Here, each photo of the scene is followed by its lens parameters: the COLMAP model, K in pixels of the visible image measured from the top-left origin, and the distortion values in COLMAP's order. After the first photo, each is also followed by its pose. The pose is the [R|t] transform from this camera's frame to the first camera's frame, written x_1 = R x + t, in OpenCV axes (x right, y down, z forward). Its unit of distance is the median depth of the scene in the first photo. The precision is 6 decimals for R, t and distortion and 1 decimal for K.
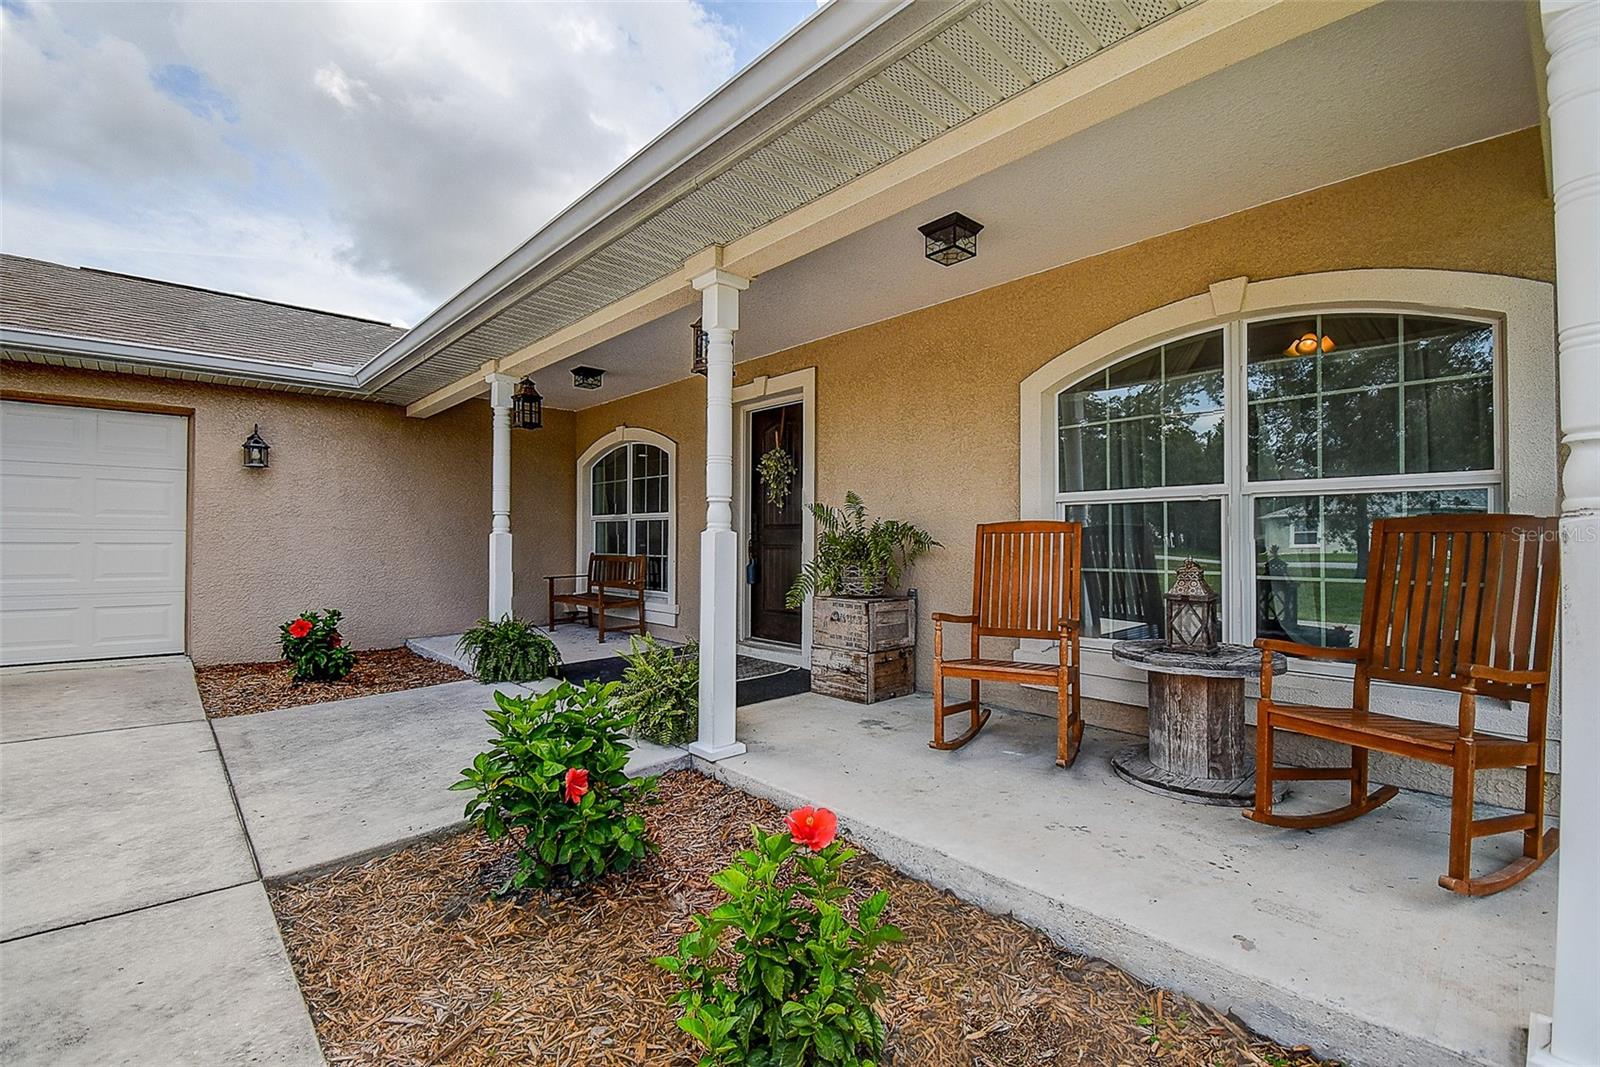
lens RADIAL K [[722.9, 0, 801.2], [0, 722.9, 529.9], [0, 0, 1]] dist [0.029841, -0.022833]
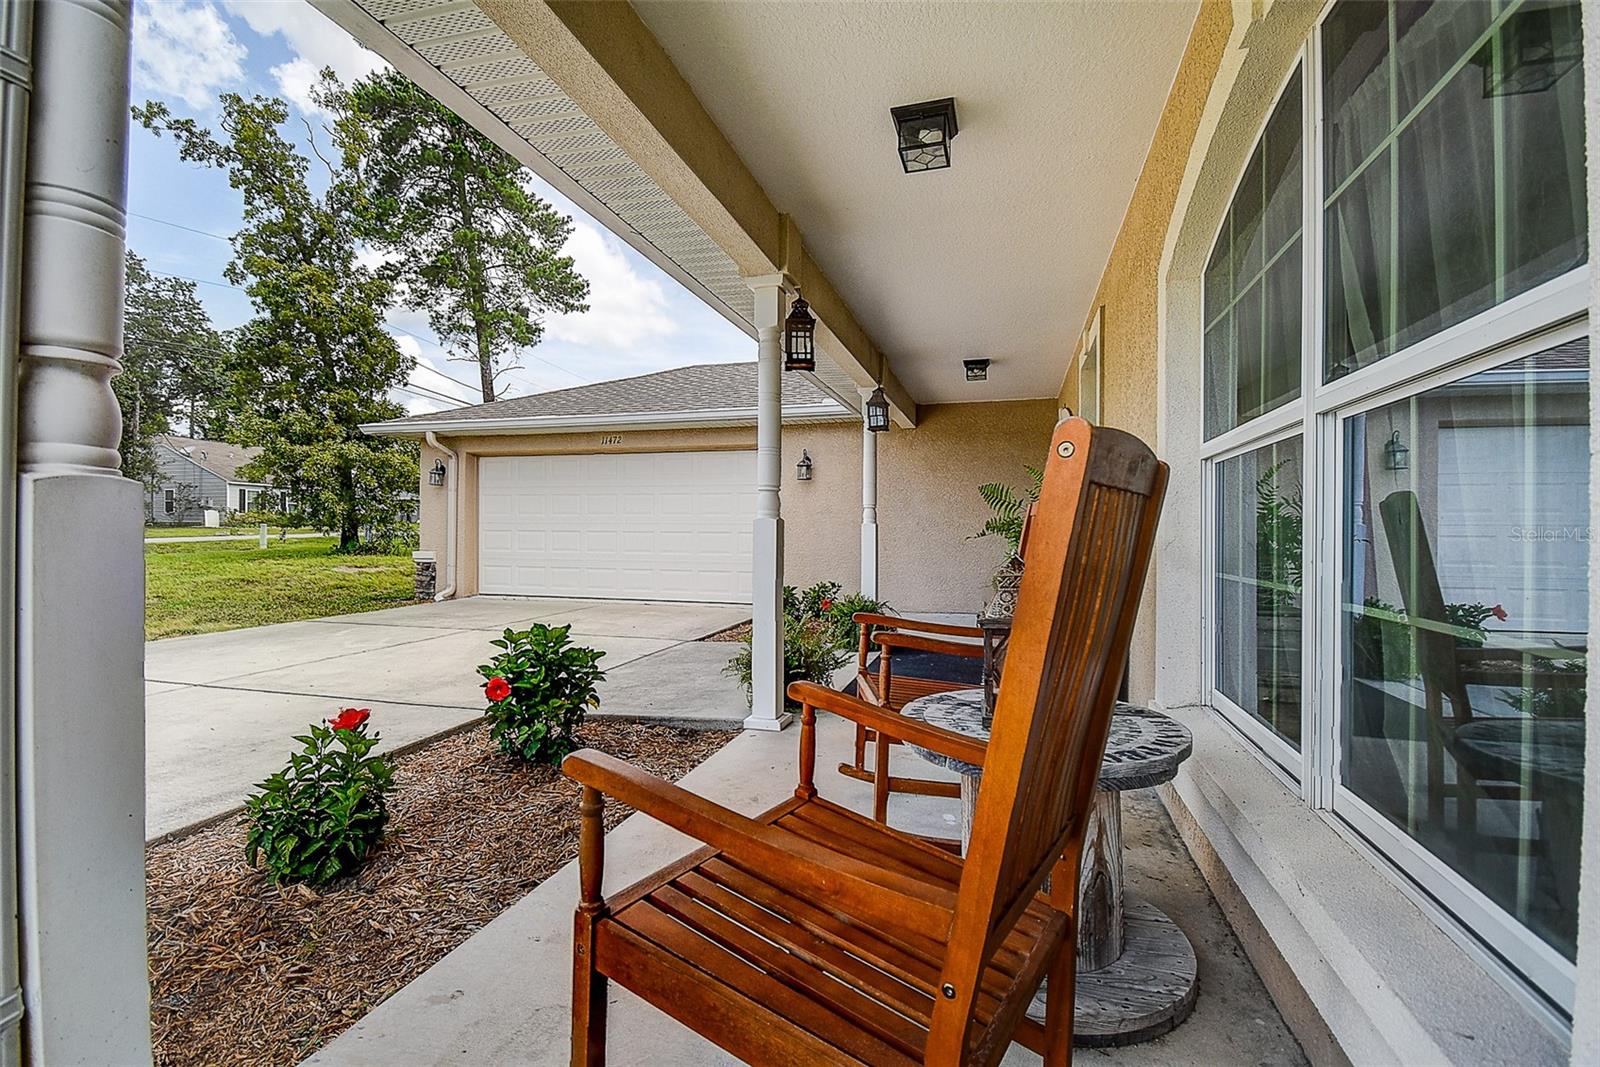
lens RADIAL K [[722.9, 0, 801.2], [0, 722.9, 529.9], [0, 0, 1]] dist [0.029841, -0.022833]
pose [[0.529638, -0.005247, -0.848208, 0.491606], [0.007913, 0.999968, -0.001245, 0.010311], [0.848187, -0.006053, 0.529662, 0.312135]]
